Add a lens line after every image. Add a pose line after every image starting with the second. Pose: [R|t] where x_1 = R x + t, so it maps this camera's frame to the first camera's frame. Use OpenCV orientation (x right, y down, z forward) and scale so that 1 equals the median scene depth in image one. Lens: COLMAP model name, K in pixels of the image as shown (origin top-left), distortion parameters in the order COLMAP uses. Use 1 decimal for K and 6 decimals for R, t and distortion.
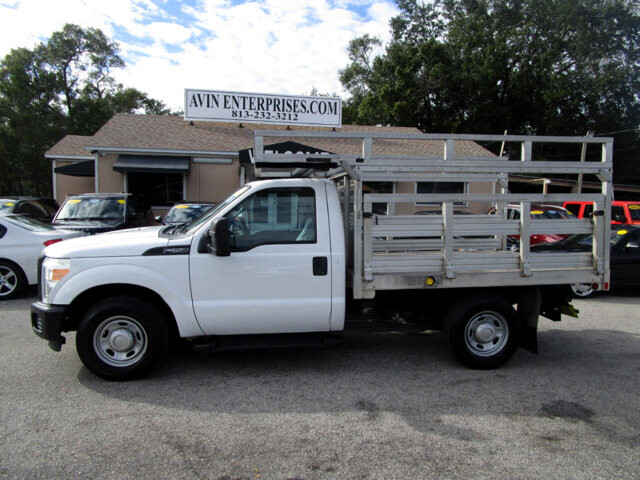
lens RADIAL K [[462.7, 0, 319.5], [0, 462.7, 237.8], [0, 0, 1]] dist [-0.029059, 0.018379]
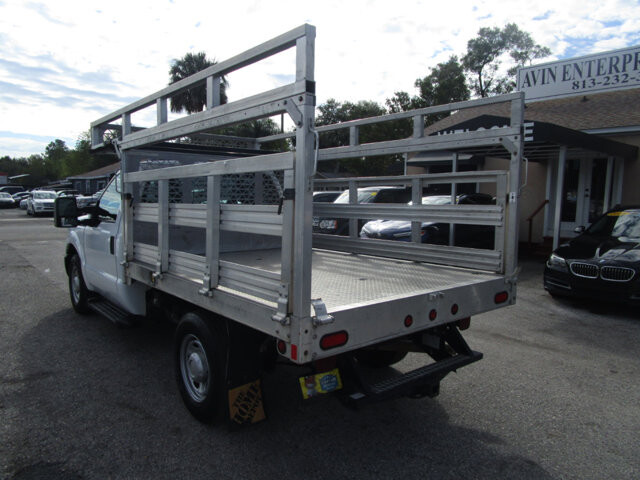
lens RADIAL K [[462.7, 0, 314.4], [0, 462.7, 236.2], [0, 0, 1]] dist [-0.029059, 0.018379]
pose [[0.517692, 0.068633, -0.852810, 1.079554], [-0.068750, 0.996891, 0.038494, -0.030127], [0.852800, 0.038703, 0.520801, 0.816593]]
